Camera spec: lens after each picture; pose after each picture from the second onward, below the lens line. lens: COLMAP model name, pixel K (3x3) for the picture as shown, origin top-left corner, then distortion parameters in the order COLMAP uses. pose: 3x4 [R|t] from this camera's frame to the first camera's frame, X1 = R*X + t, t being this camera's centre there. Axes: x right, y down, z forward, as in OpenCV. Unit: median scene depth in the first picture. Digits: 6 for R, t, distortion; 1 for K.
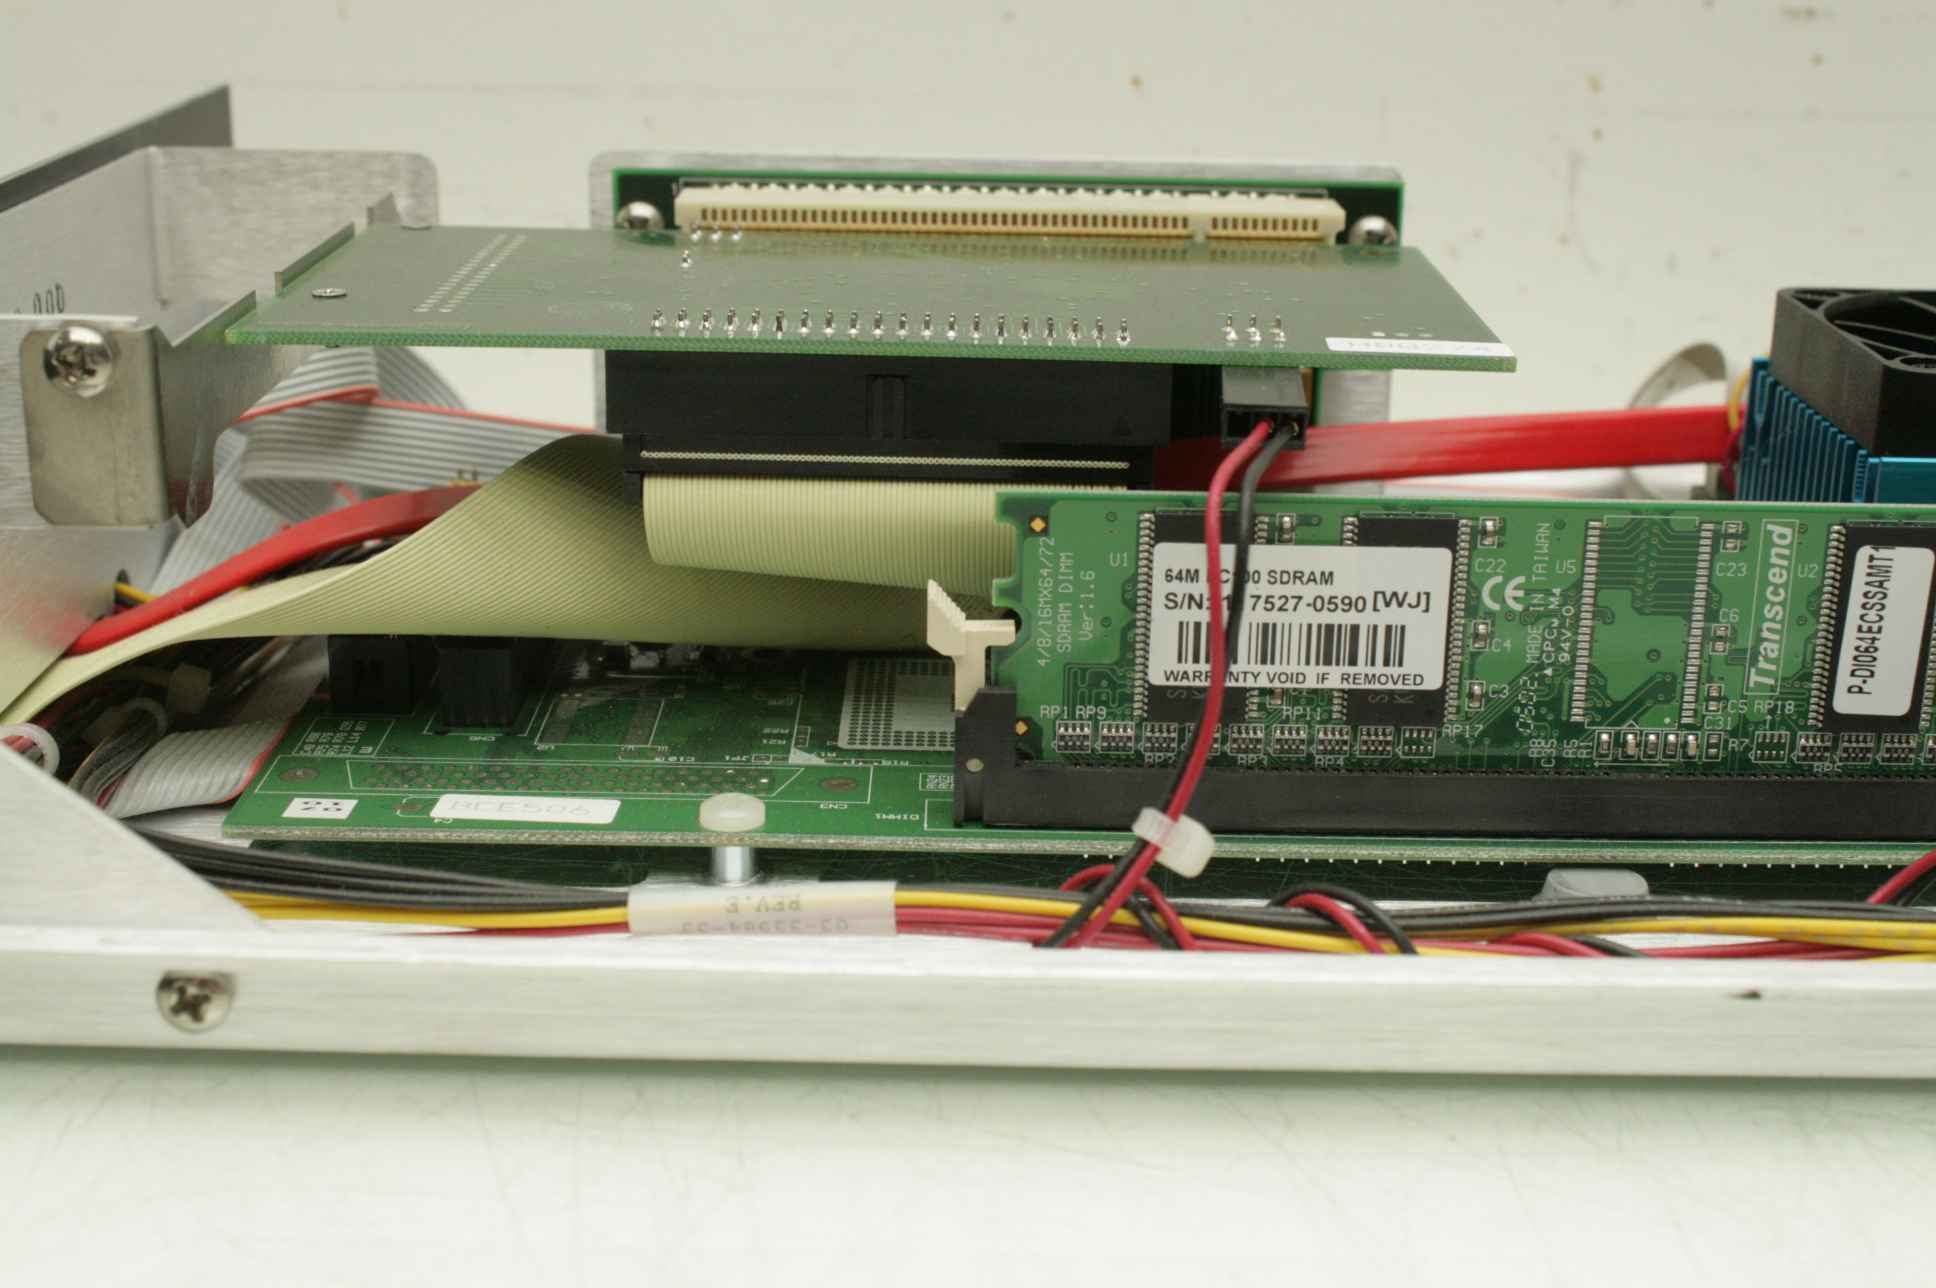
lens RADIAL K [[2666.9, 0, 966.6], [0, 2666.9, 637.6], [0, 0, 1]] dist [-0.044454, 0.000000]
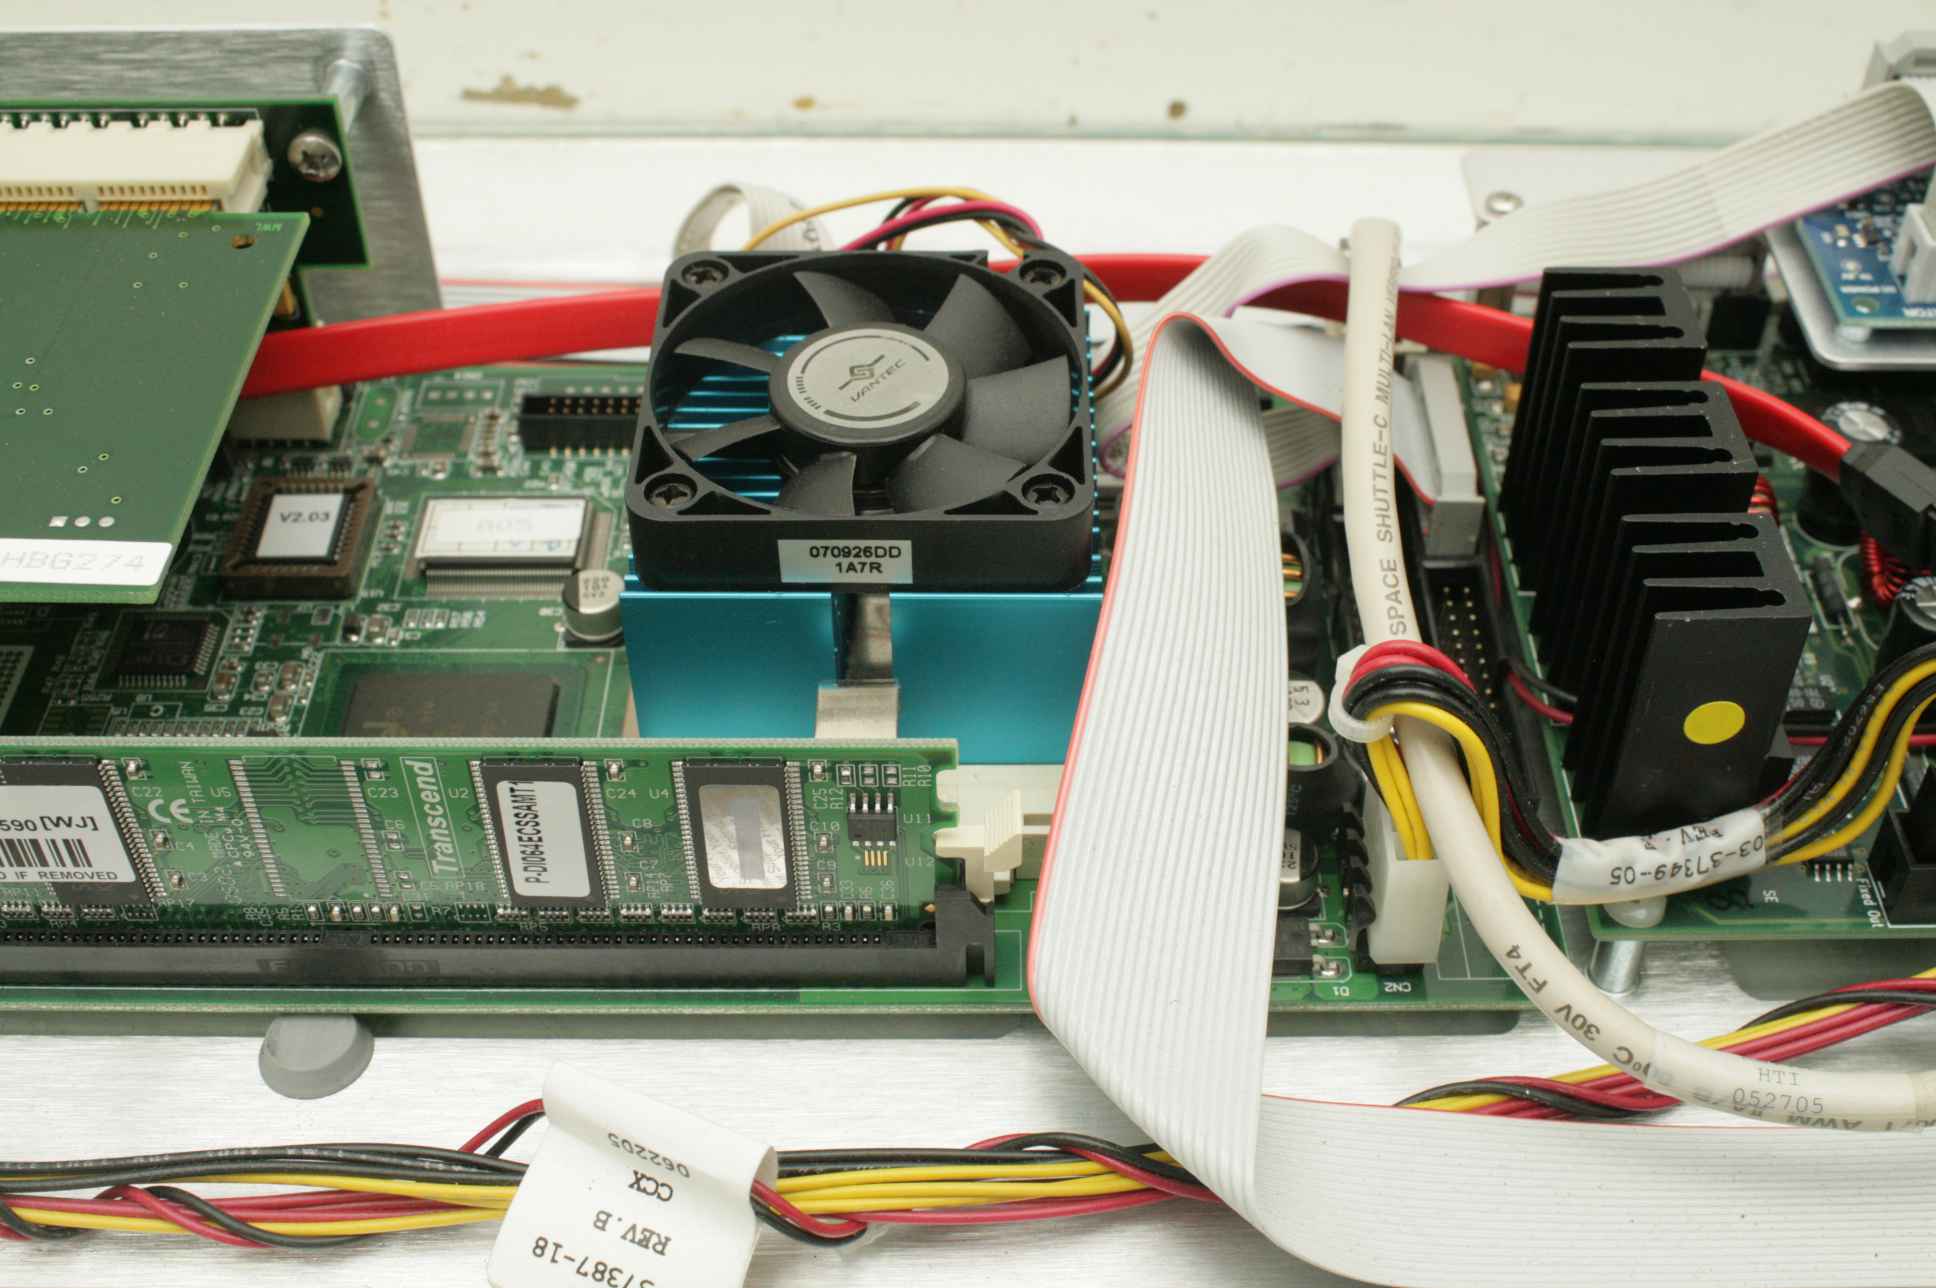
lens RADIAL K [[2302.5, 0, 965.3], [0, 2302.5, 653.4], [0, 0, 1]] dist [-0.039705, 0.000000]
pose [[0.999355, -0.010064, -0.034485, 0.536679], [0.024274, 0.896826, 0.441717, -0.451033], [0.026481, -0.442269, 0.896491, 0.245019]]
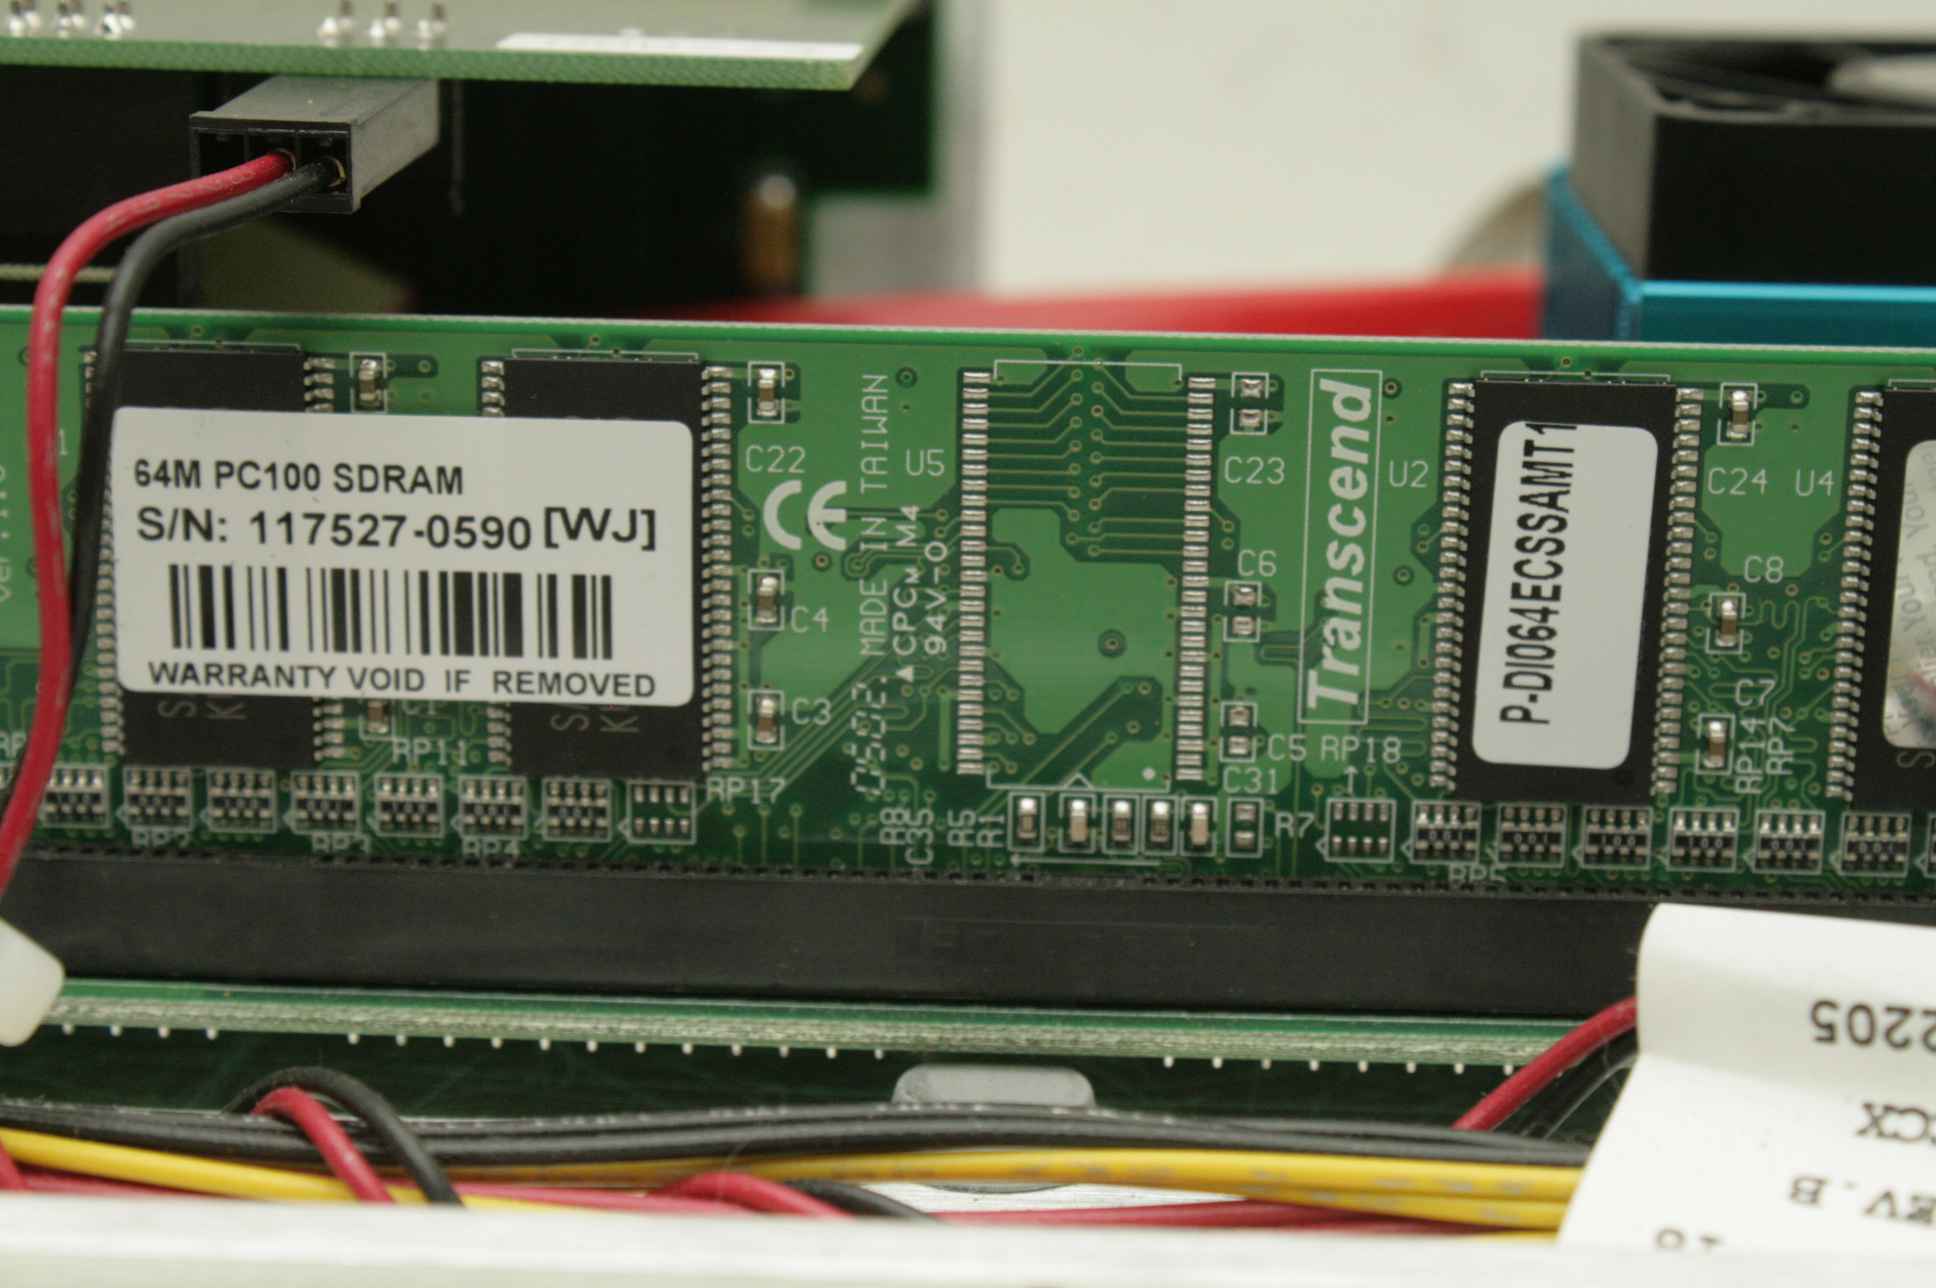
lens RADIAL K [[3846.4, 0, 974.7], [0, 3846.4, 652.8], [0, 0, 1]] dist [-0.002640, 0.000000]
pose [[0.999023, 0.009452, -0.043171, 0.265053], [-0.011846, 0.998385, -0.055555, 0.049882], [0.042576, 0.056012, 0.997522, 0.269667]]
